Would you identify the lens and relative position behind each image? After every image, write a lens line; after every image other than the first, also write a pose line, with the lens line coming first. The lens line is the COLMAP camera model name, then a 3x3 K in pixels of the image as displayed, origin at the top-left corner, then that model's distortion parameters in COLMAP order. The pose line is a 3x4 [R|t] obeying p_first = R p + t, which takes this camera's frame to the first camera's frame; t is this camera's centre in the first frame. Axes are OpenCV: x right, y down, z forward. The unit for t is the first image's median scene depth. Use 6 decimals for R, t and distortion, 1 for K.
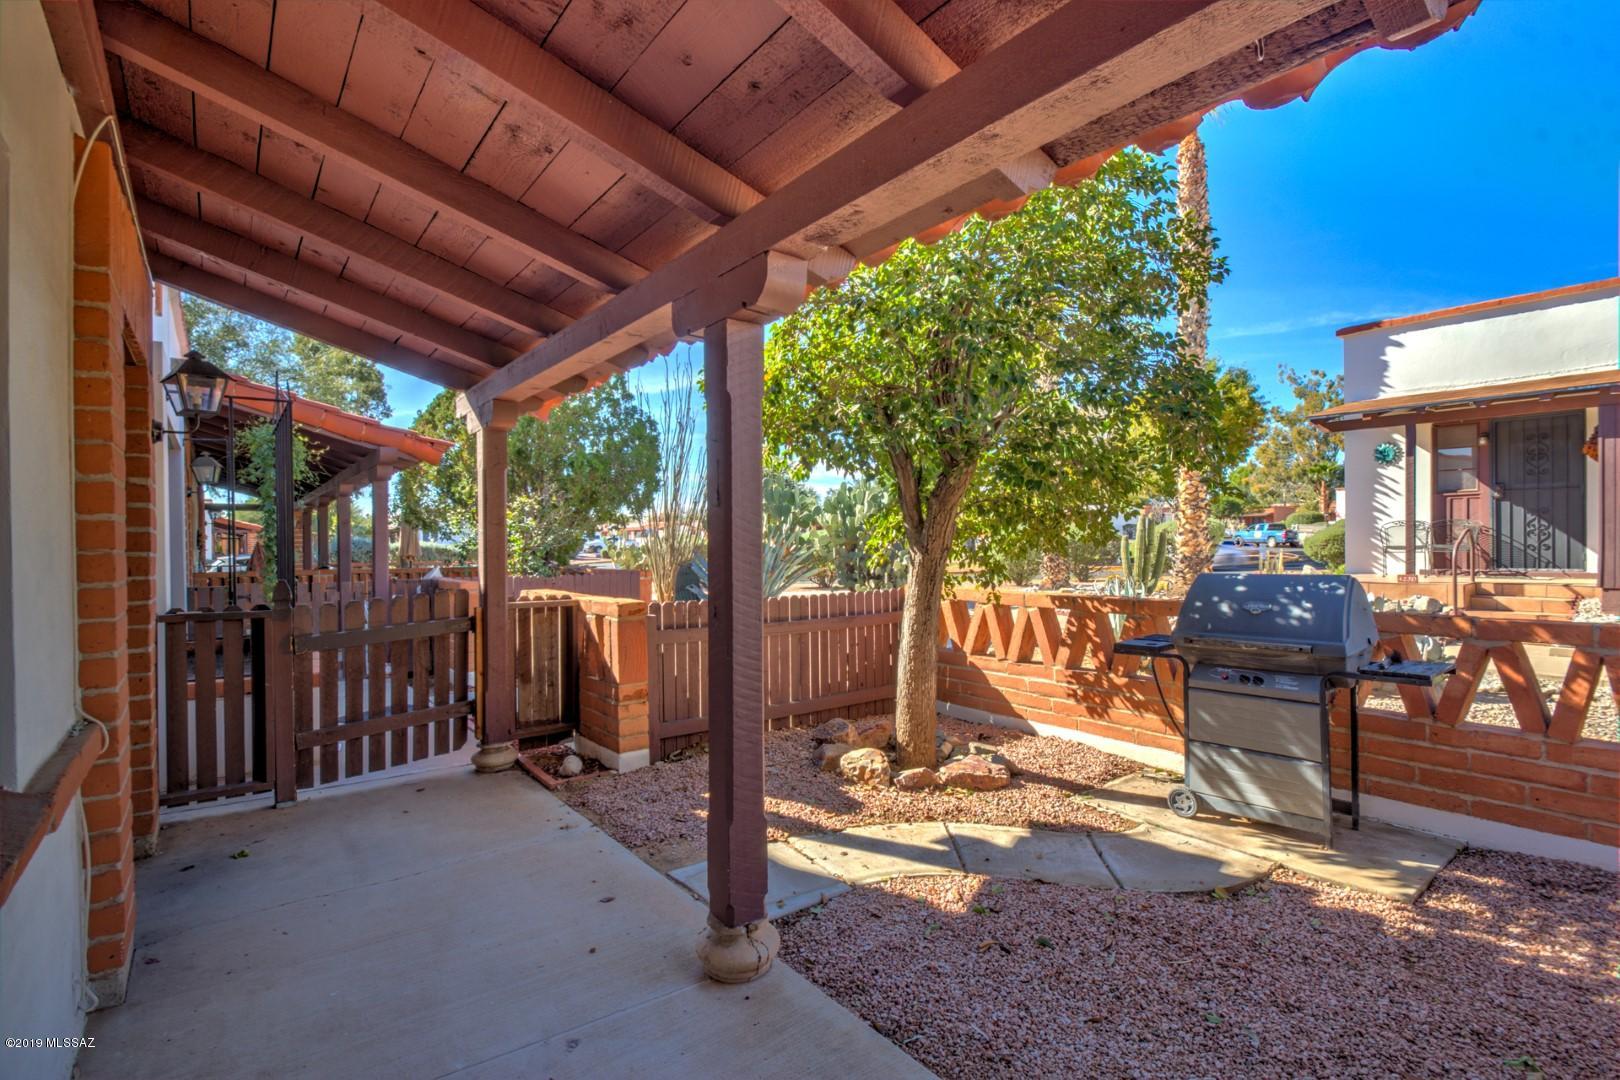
lens RADIAL K [[747.5, 0, 812.3], [0, 747.5, 546.2], [0, 0, 1]] dist [-0.001941, -0.000640]
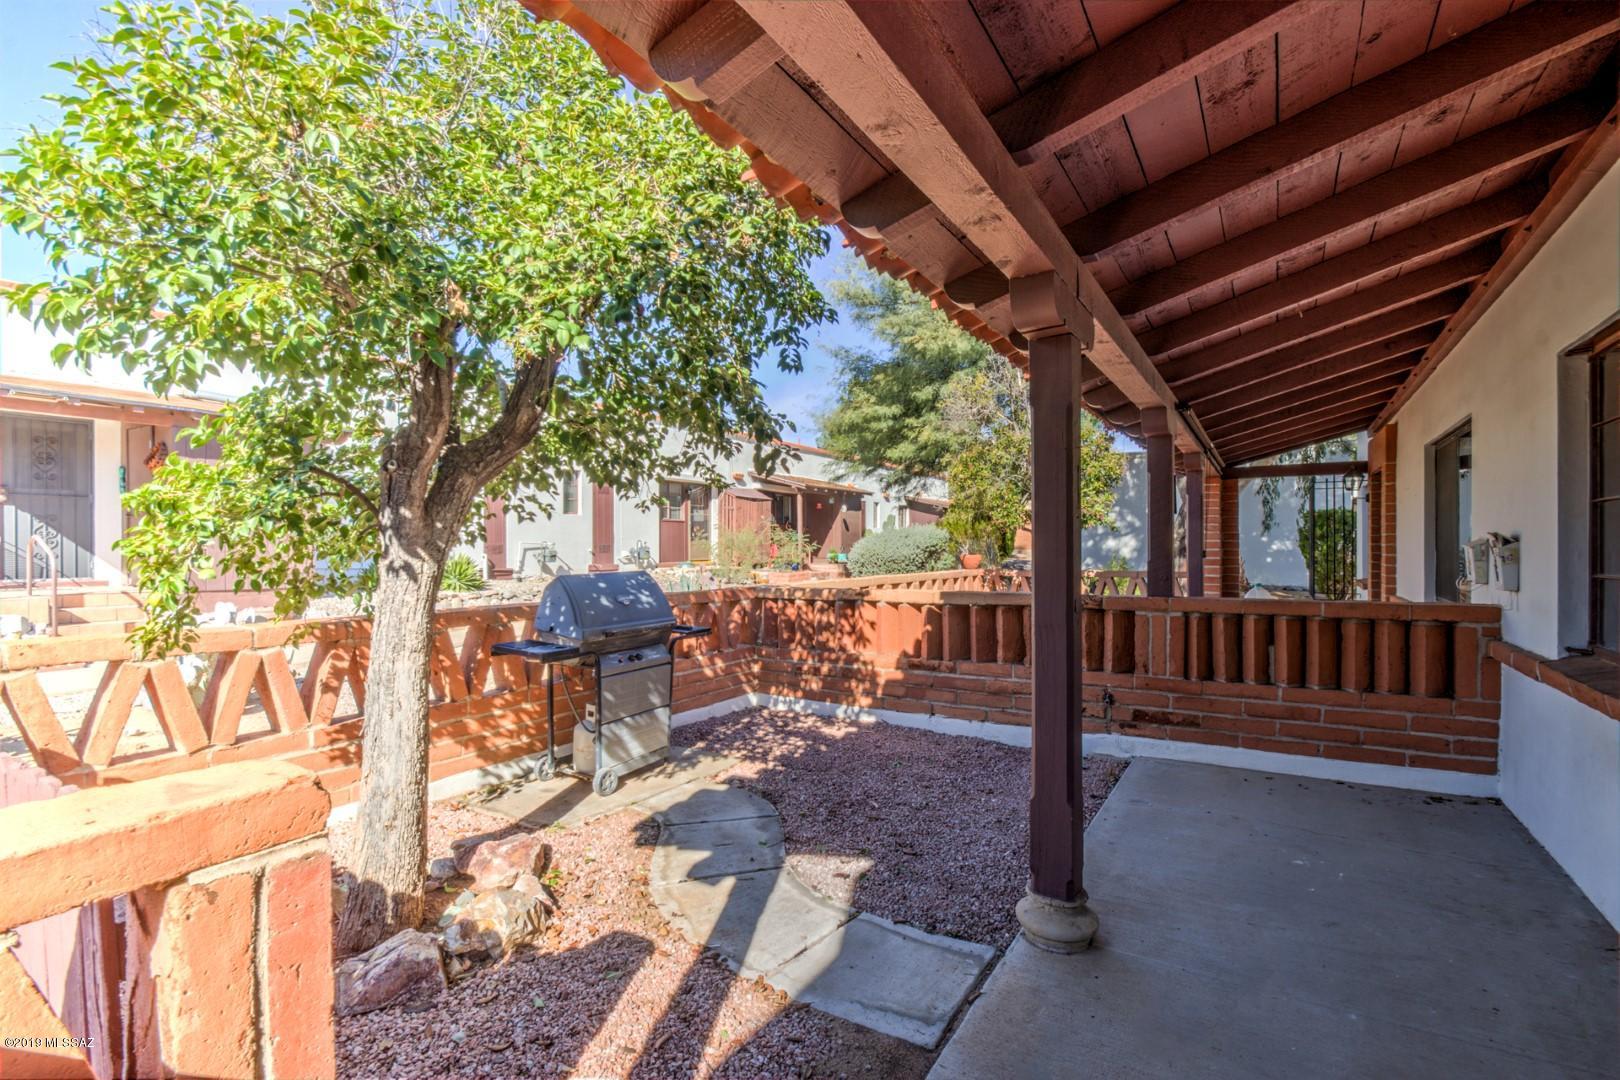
lens RADIAL K [[778.1, 0, 774.8], [0, 778.1, 549.6], [0, 0, 1]] dist [0.011498, -0.013974]
pose [[-0.321101, 0.001113, 0.947044, -0.741489], [0.010564, 0.999941, 0.002407, 0.001651], [-0.946986, 0.010778, -0.321094, 1.254018]]
